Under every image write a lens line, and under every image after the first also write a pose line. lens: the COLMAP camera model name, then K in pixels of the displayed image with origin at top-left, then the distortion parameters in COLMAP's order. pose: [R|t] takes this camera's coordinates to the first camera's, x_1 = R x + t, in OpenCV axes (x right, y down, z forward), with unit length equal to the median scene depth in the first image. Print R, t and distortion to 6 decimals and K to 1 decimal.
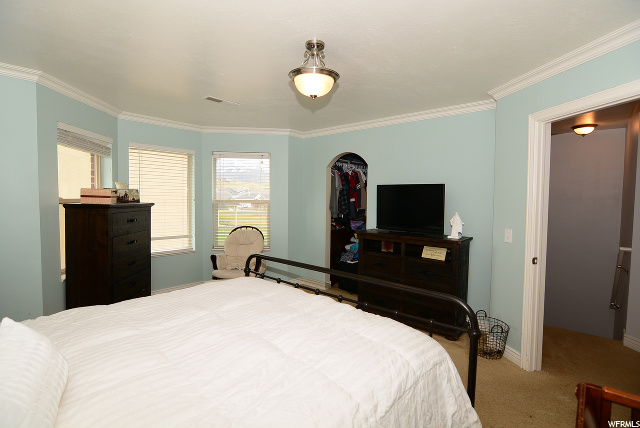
lens RADIAL K [[326.3, 0, 318.2], [0, 326.3, 211.6], [0, 0, 1]] dist [-0.003023, -0.015114]
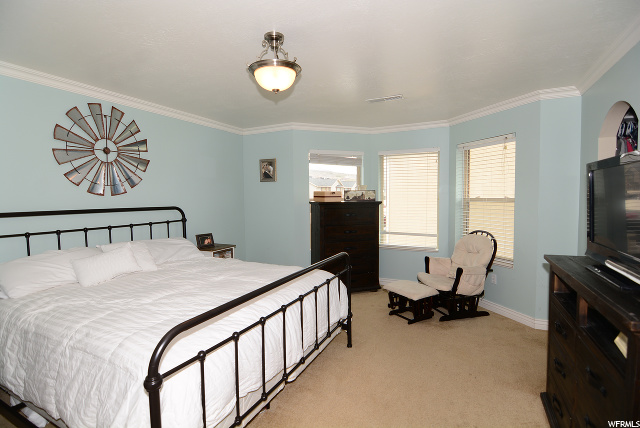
lens RADIAL K [[326.3, 0, 318.2], [0, 326.3, 211.6], [0, 0, 1]] dist [-0.003023, -0.015114]
pose [[0.272979, 0.027578, -0.961625, 0.603035], [-0.028640, 0.999379, 0.020531, -0.009326], [0.961593, 0.021936, 0.273600, 0.539608]]
